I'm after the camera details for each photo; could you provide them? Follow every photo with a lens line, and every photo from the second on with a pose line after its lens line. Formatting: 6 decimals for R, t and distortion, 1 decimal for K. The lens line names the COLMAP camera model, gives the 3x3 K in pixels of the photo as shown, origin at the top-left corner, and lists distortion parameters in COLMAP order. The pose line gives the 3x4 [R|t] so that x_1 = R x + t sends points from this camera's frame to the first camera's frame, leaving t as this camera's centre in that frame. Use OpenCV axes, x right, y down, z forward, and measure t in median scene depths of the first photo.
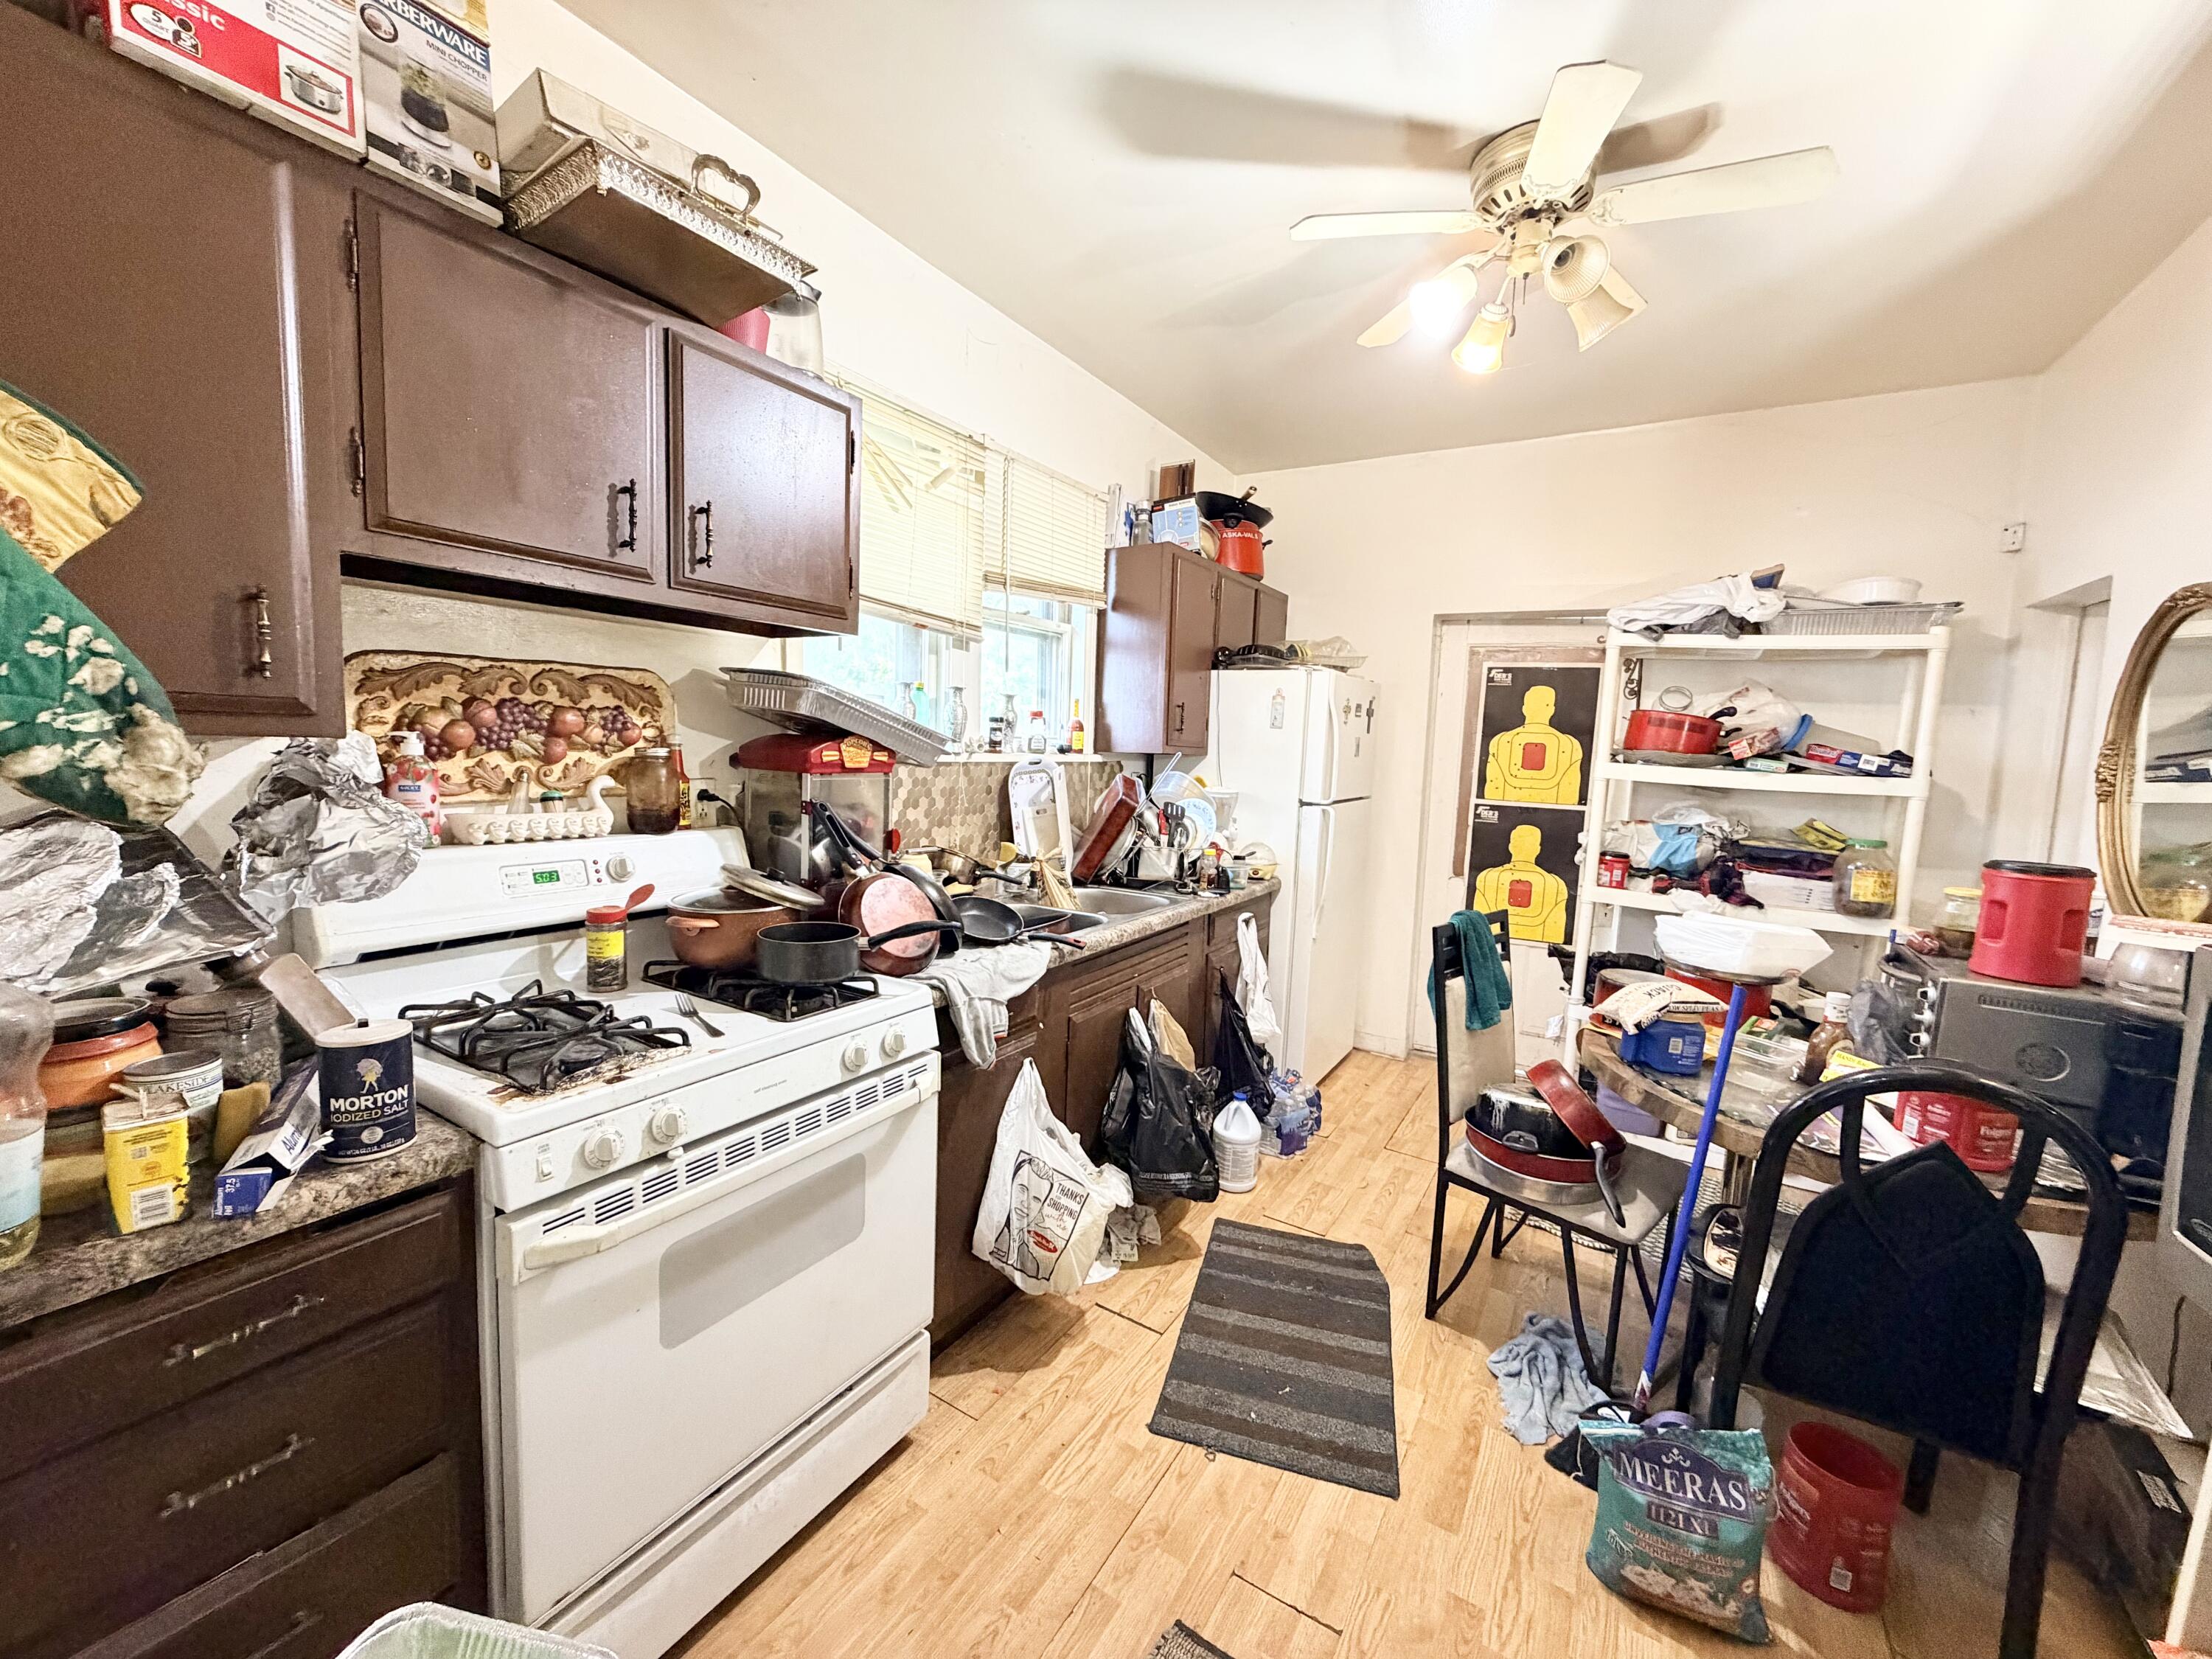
lens RADIAL K [[885.8, 0, 1103.2], [0, 885.8, 825.0], [0, 0, 1]] dist [0.003596, -0.000613]
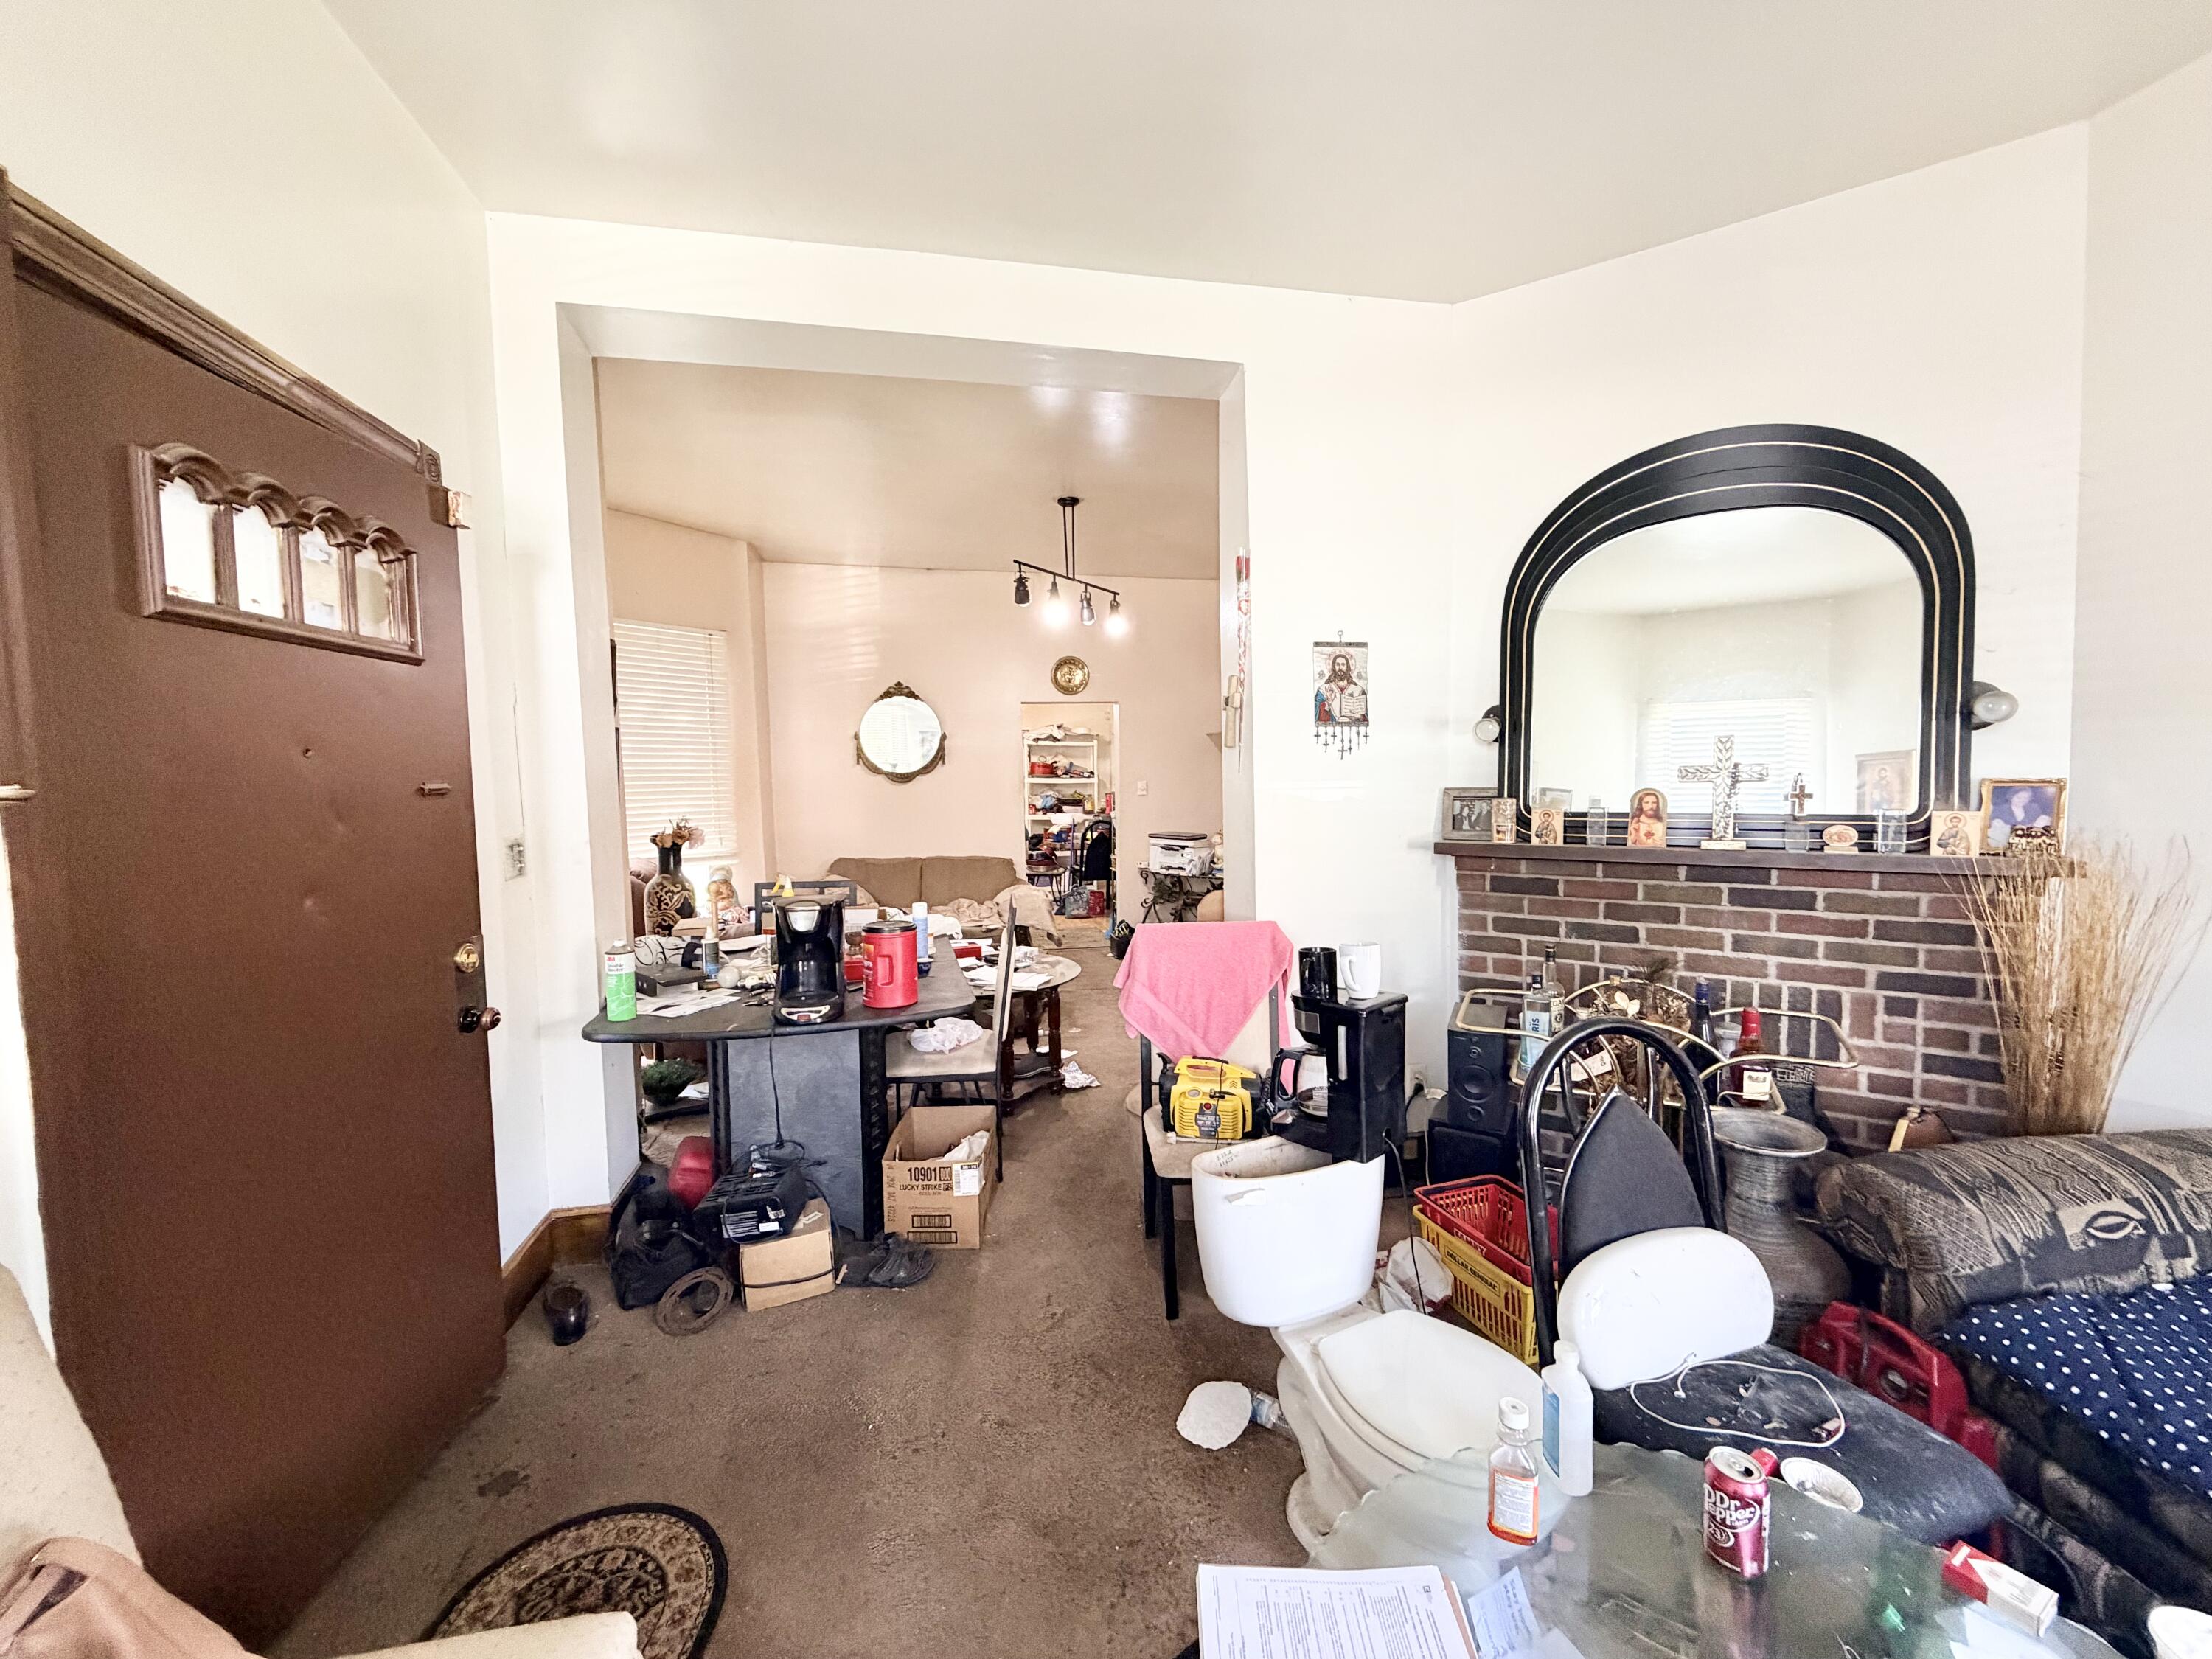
lens RADIAL K [[885.8, 0, 1115.5], [0, 885.8, 828.8], [0, 0, 1]] dist [0.003596, -0.000613]
pose [[0.746259, -0.095208, 0.658812, -1.537204], [0.106530, 0.994044, 0.022984, 0.086053], [-0.657076, 0.053031, 0.751956, -1.890601]]
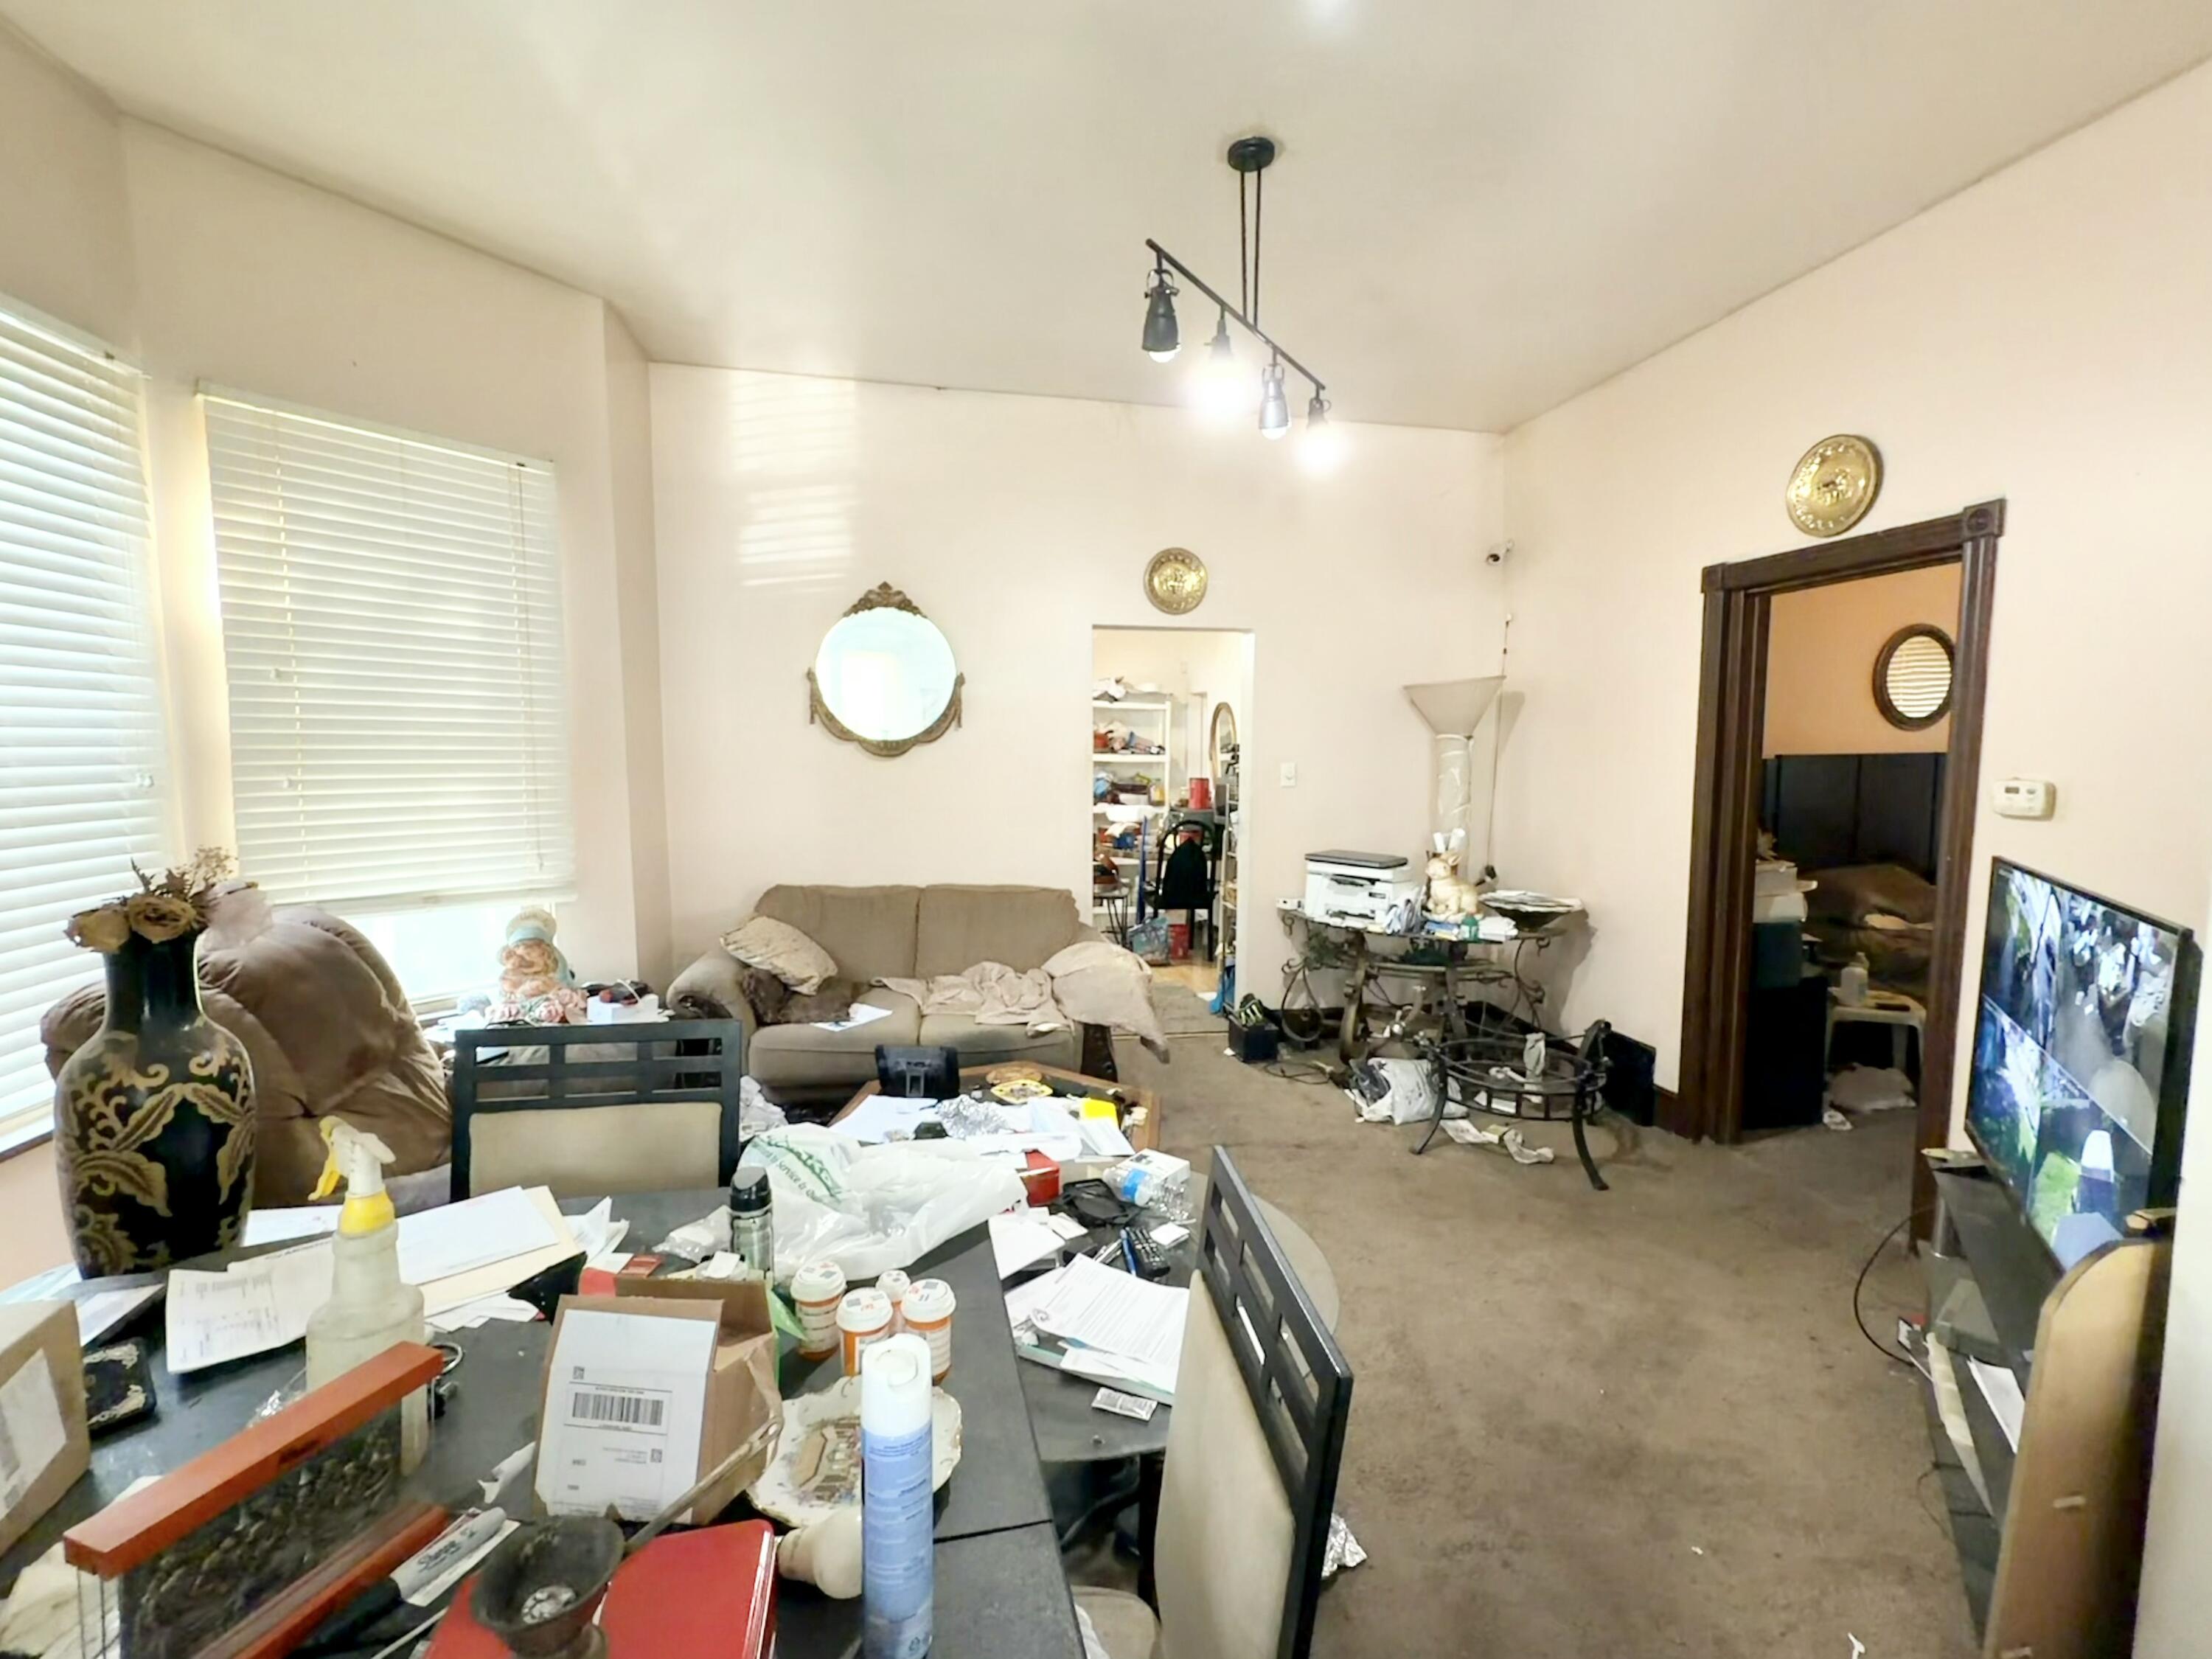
lens RADIAL K [[885.8, 0, 1100.6], [0, 885.8, 813.8], [0, 0, 1]] dist [0.003596, -0.000613]
pose [[0.758476, -0.085419, 0.646079, -0.992853], [0.084415, 0.995898, 0.032569, 0.022746], [-0.646211, 0.029836, 0.762575, -0.925549]]
